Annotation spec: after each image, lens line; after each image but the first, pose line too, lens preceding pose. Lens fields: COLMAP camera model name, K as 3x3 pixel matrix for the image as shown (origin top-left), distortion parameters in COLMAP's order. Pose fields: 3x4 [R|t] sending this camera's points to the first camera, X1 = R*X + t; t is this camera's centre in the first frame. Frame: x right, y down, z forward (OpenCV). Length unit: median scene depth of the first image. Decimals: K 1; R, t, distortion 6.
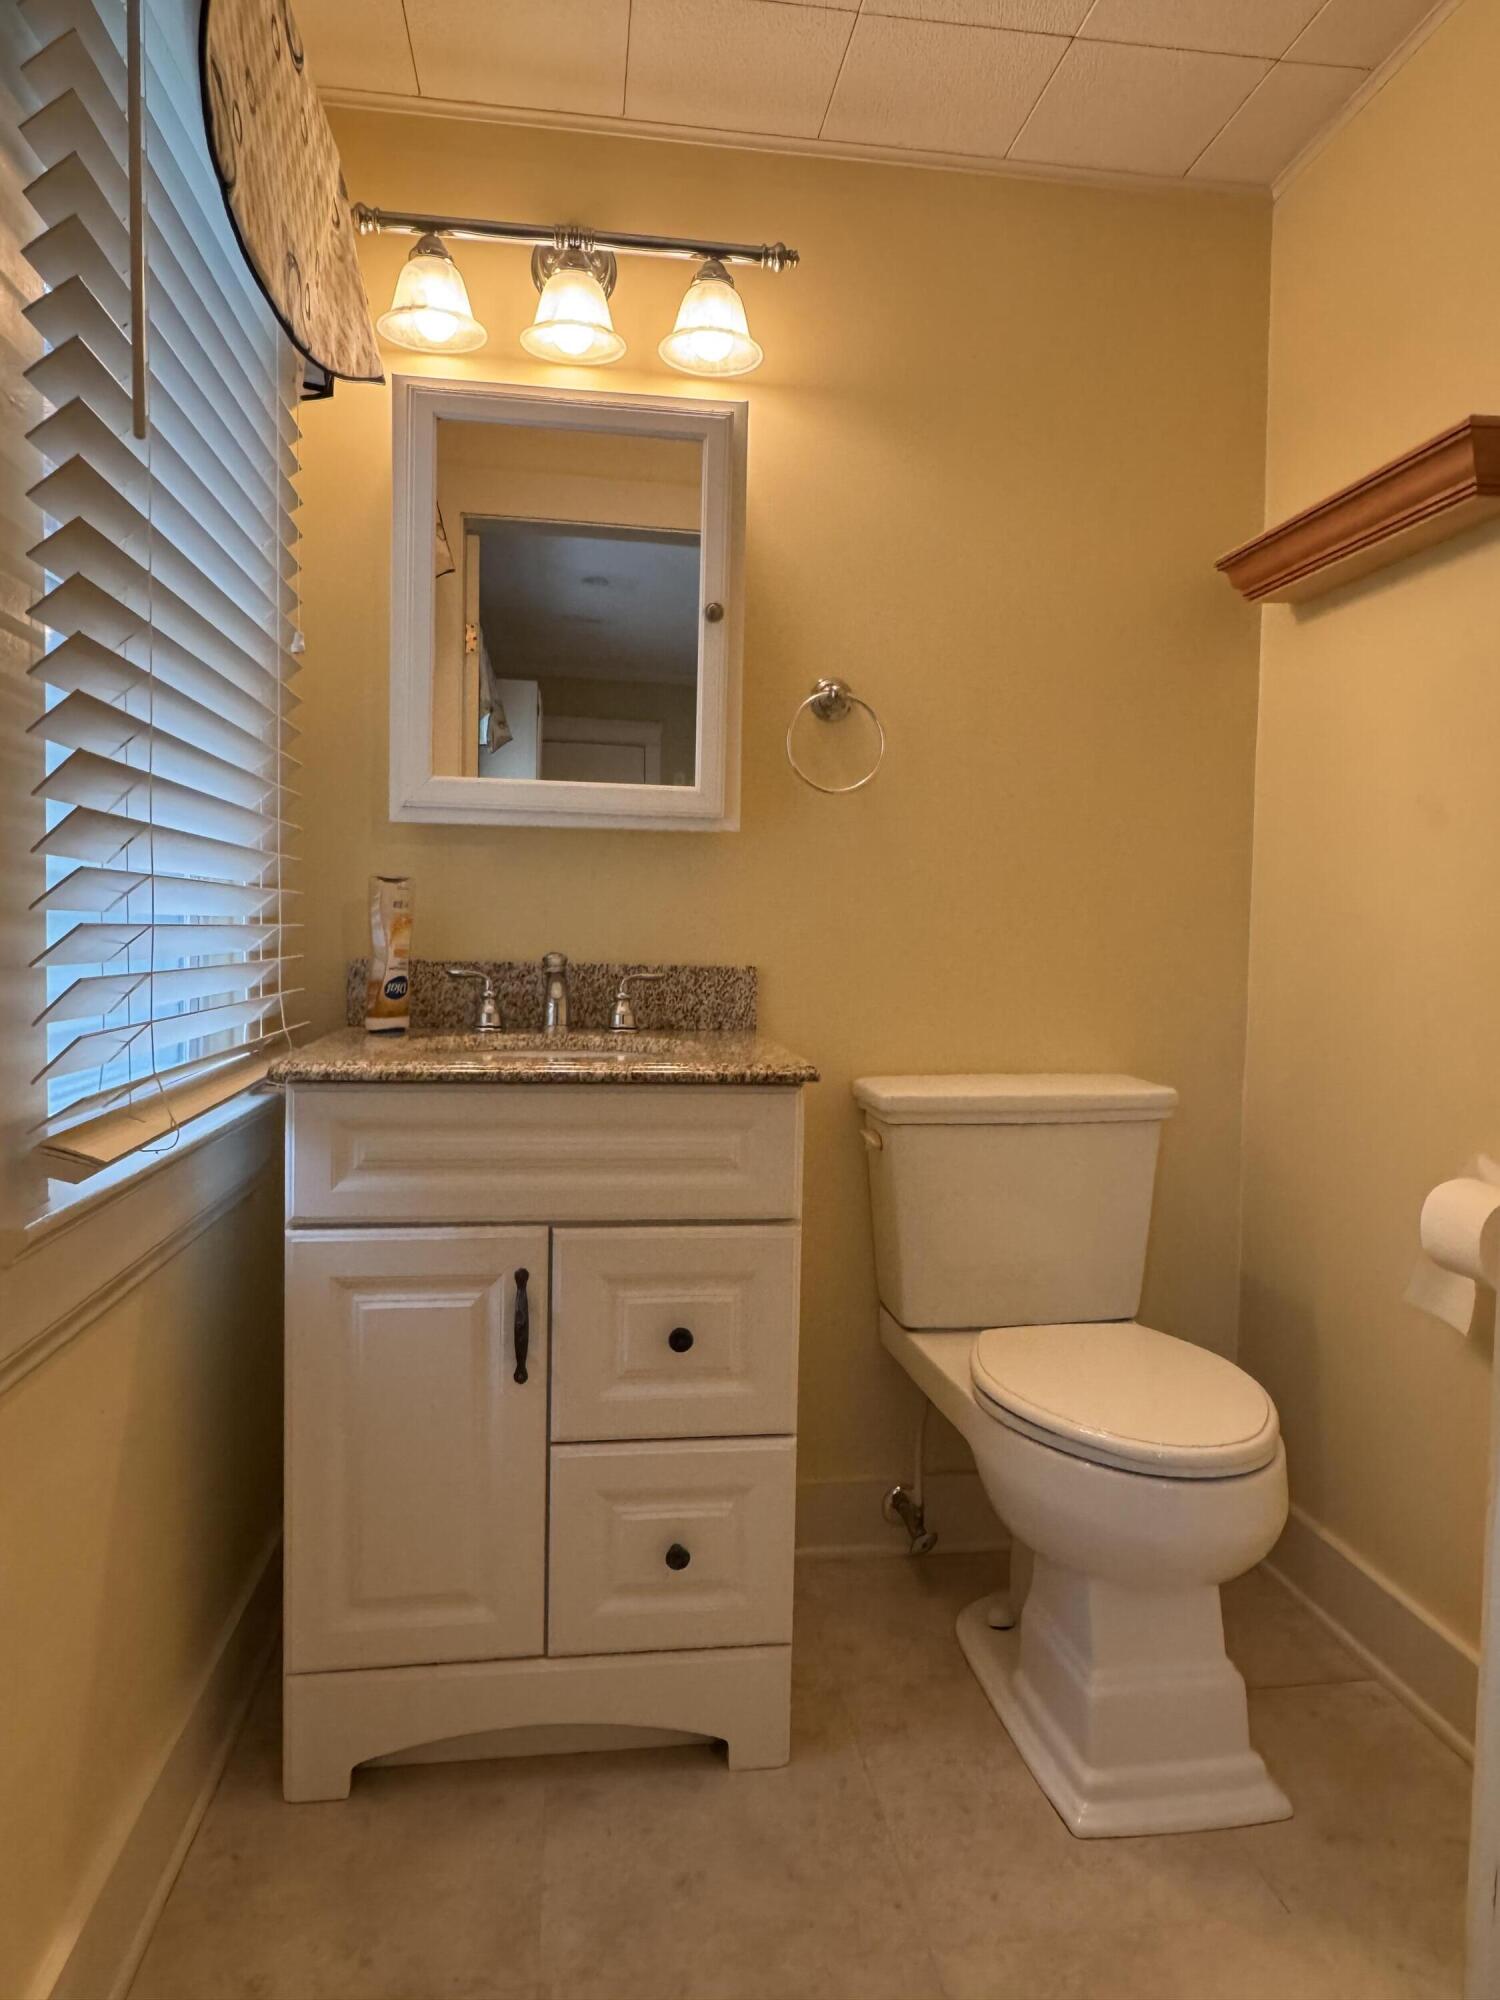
lens RADIAL K [[1291.0, 0, 750.0], [0, 1291.0, 1000.0], [0, 0, 1]] dist [-0.000351, -0.002749]
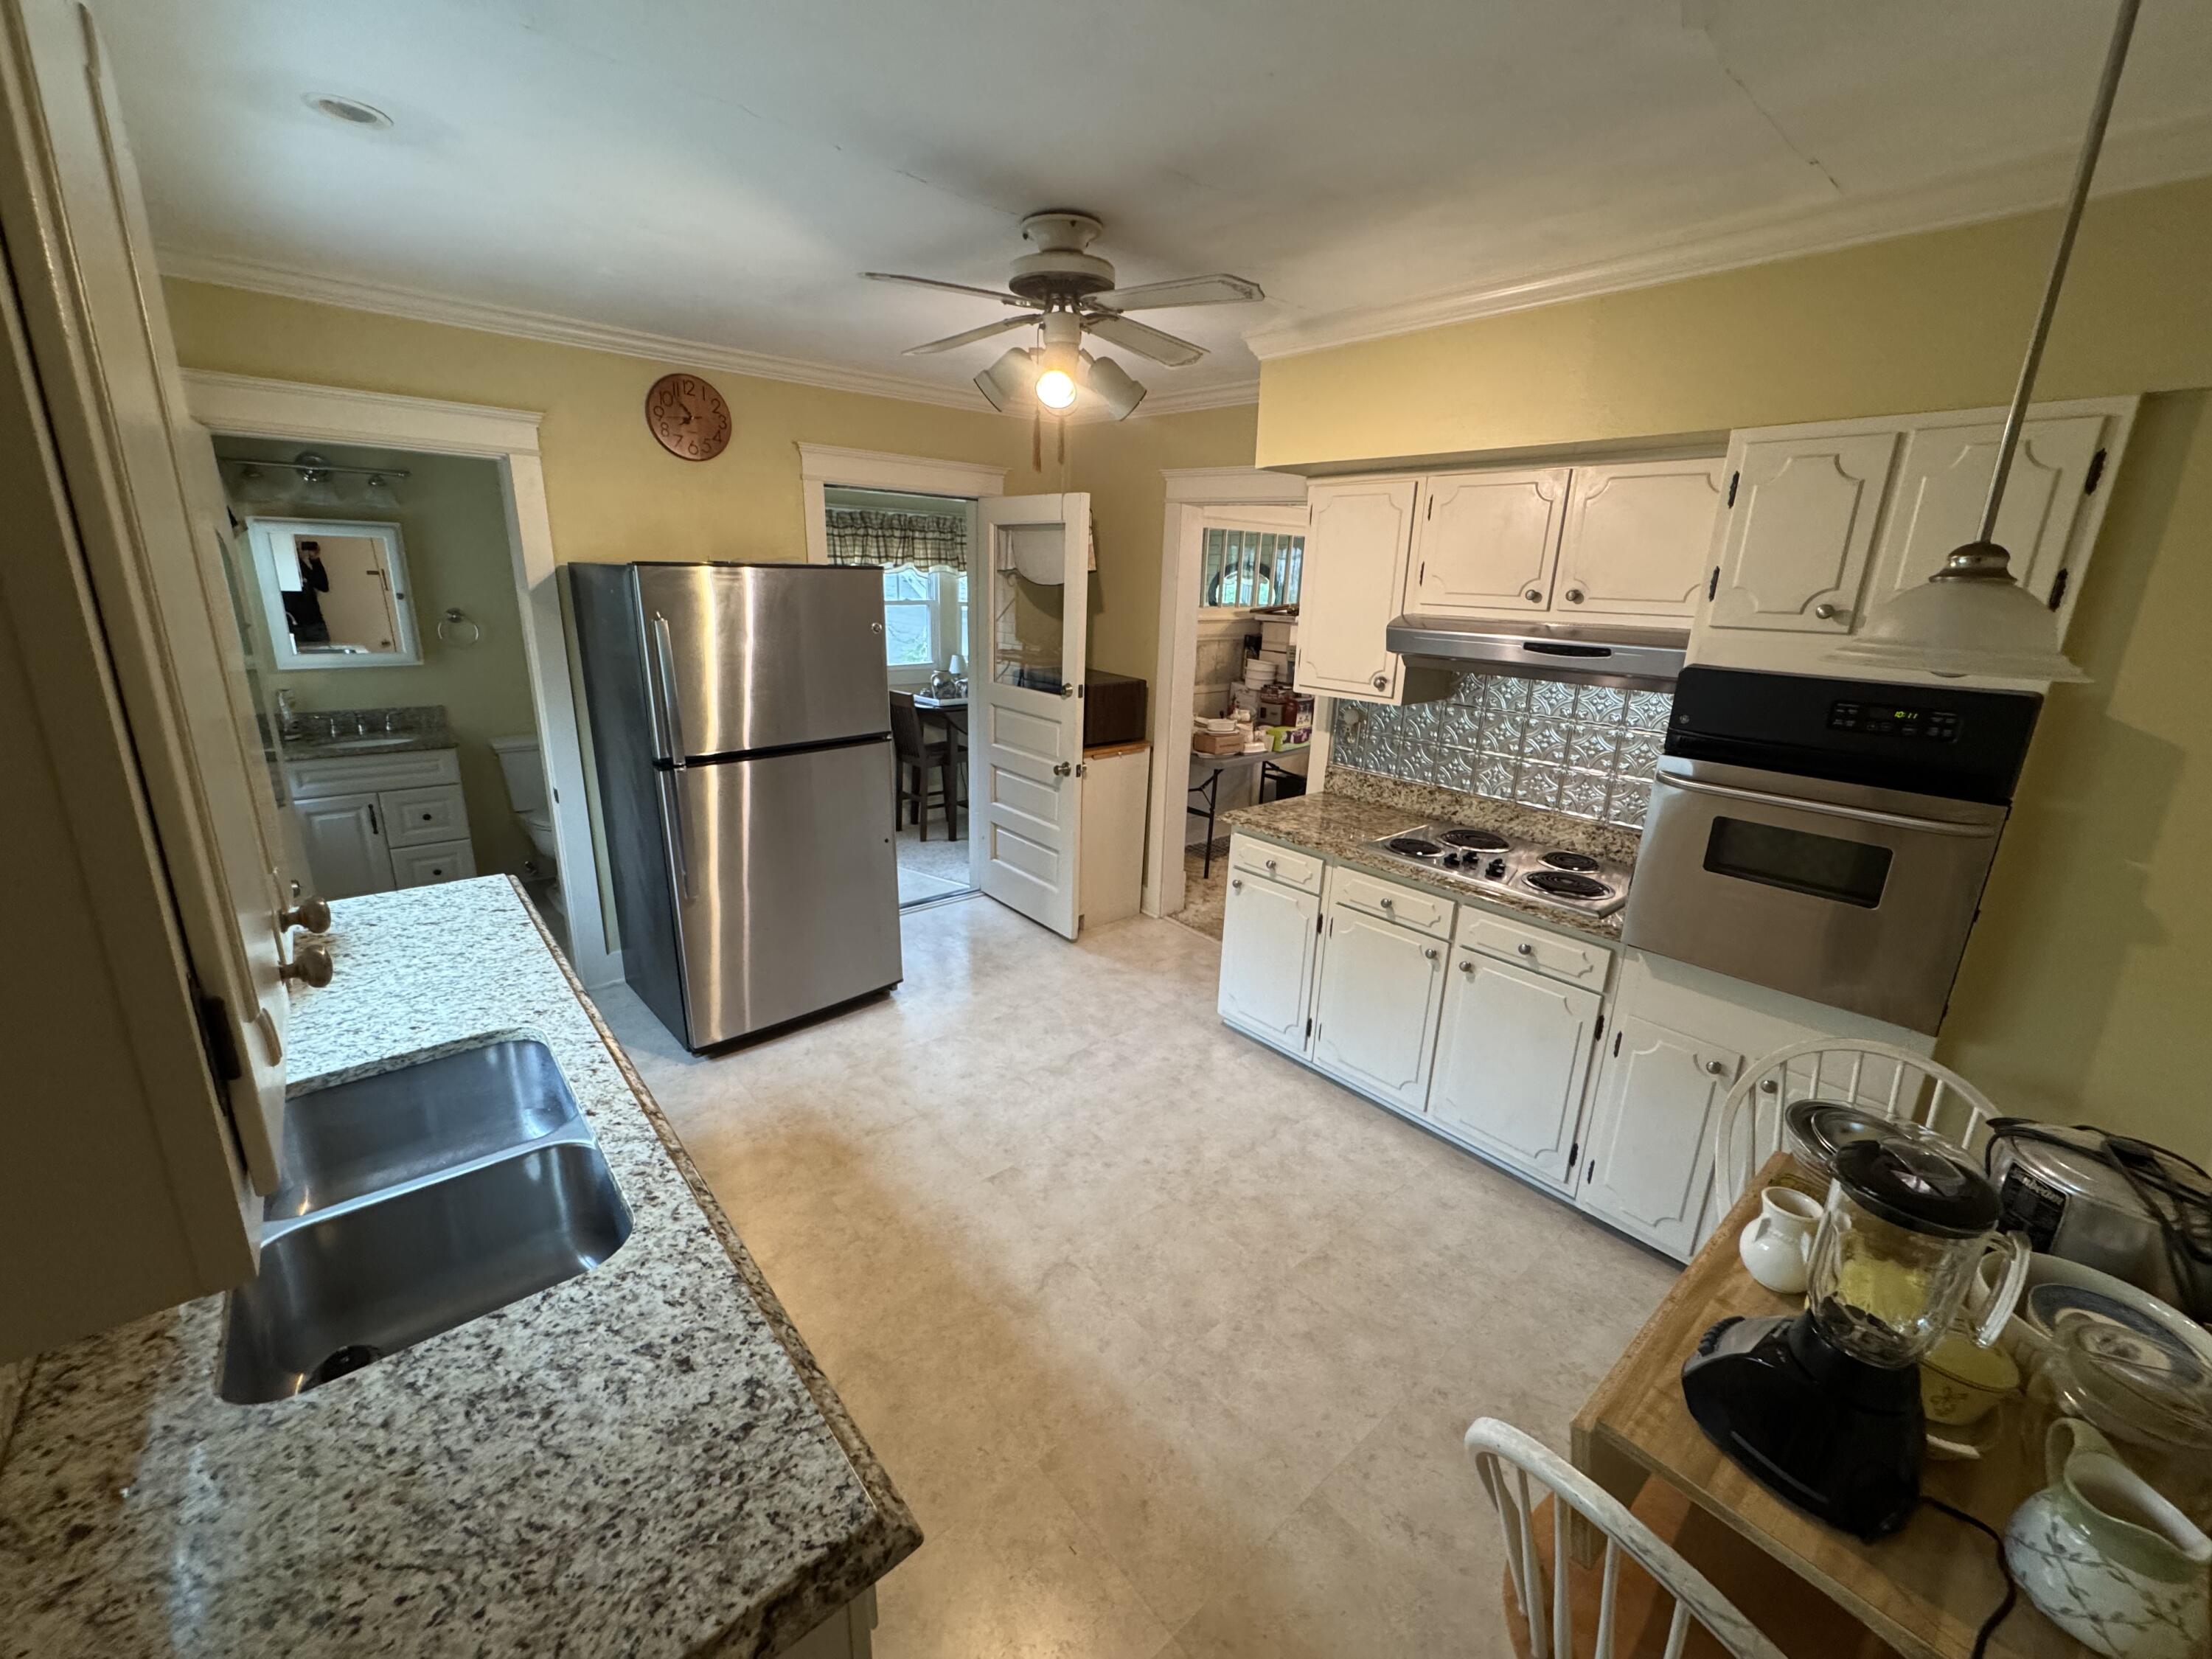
lens RADIAL K [[862.8, 0, 1106.0], [0, 862.8, 829.5], [0, 0, 1]] dist [-0.000779, -0.000491]
pose [[0.834767, -0.144846, 0.531210, 0.262891], [0.010556, 0.968810, 0.247579, -0.313112], [-0.550502, -0.201063, 0.810260, -2.184095]]
